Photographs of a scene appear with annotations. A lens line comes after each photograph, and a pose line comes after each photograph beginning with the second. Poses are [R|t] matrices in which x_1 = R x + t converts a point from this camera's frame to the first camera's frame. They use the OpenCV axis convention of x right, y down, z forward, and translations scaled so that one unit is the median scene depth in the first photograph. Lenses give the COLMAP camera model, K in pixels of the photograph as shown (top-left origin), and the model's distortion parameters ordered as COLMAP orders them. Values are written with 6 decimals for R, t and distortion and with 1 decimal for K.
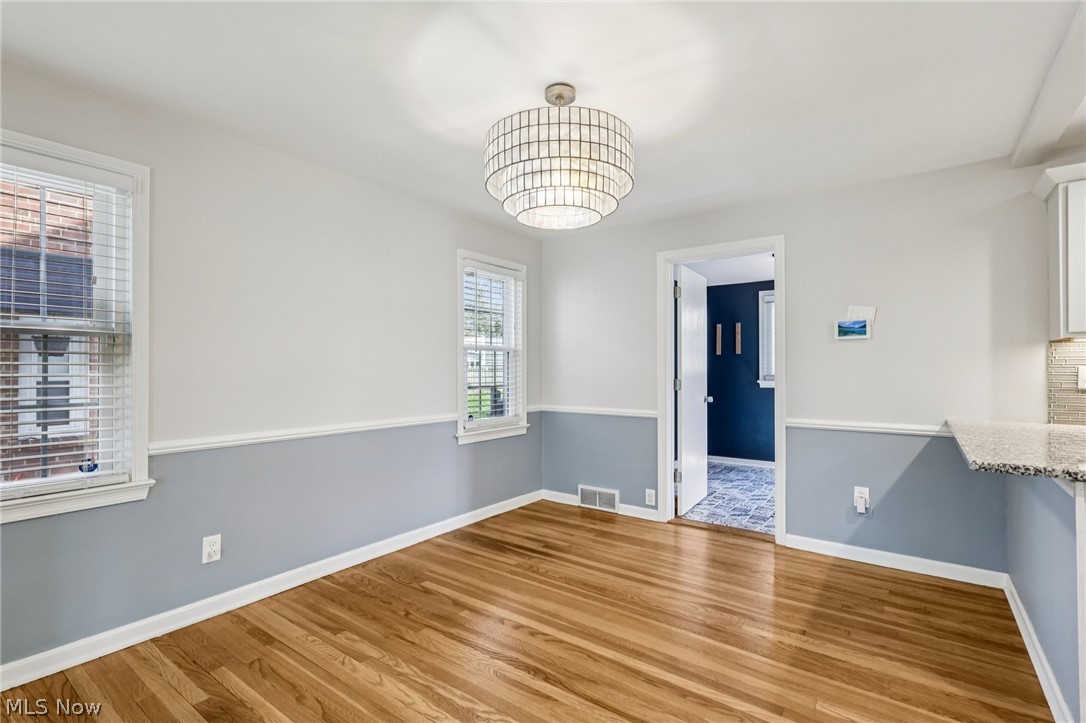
lens RADIAL K [[508.4, 0, 537.3], [0, 508.4, 362.4], [0, 0, 1]] dist [-0.003430, -0.000194]
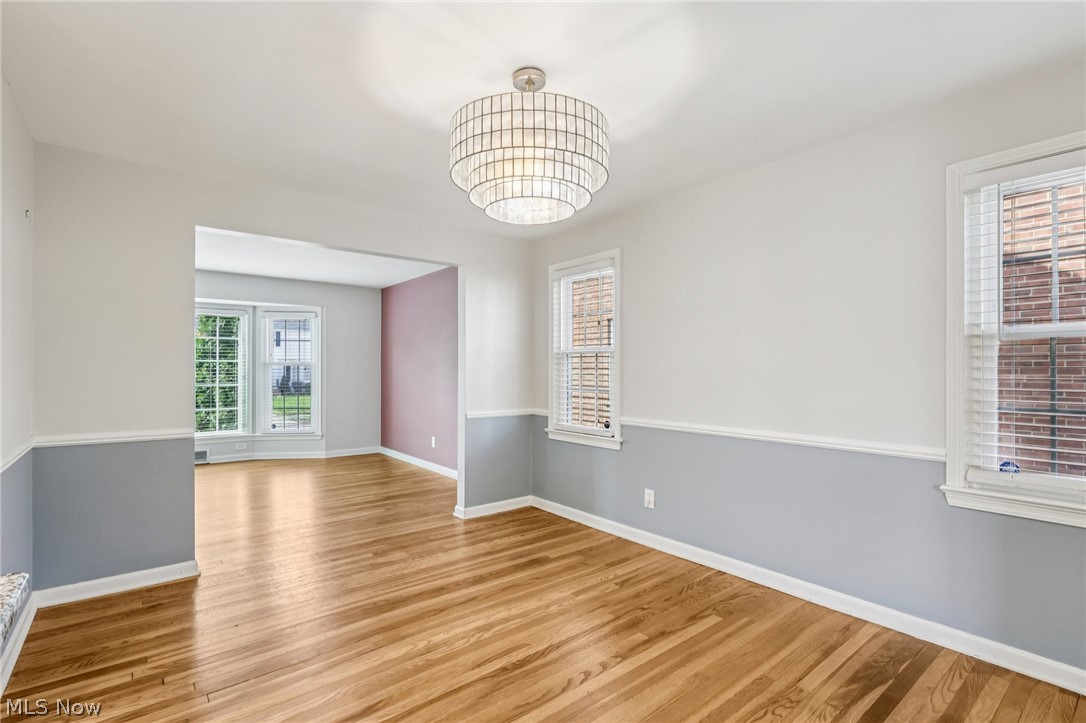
lens RADIAL K [[508.4, 0, 541.0], [0, 508.4, 366.3], [0, 0, 1]] dist [-0.003430, -0.000194]
pose [[-0.256688, -0.007296, -0.966467, 0.784988], [0.005452, 0.999945, -0.008997, 0.009987], [0.966479, -0.007578, -0.256634, 1.046086]]
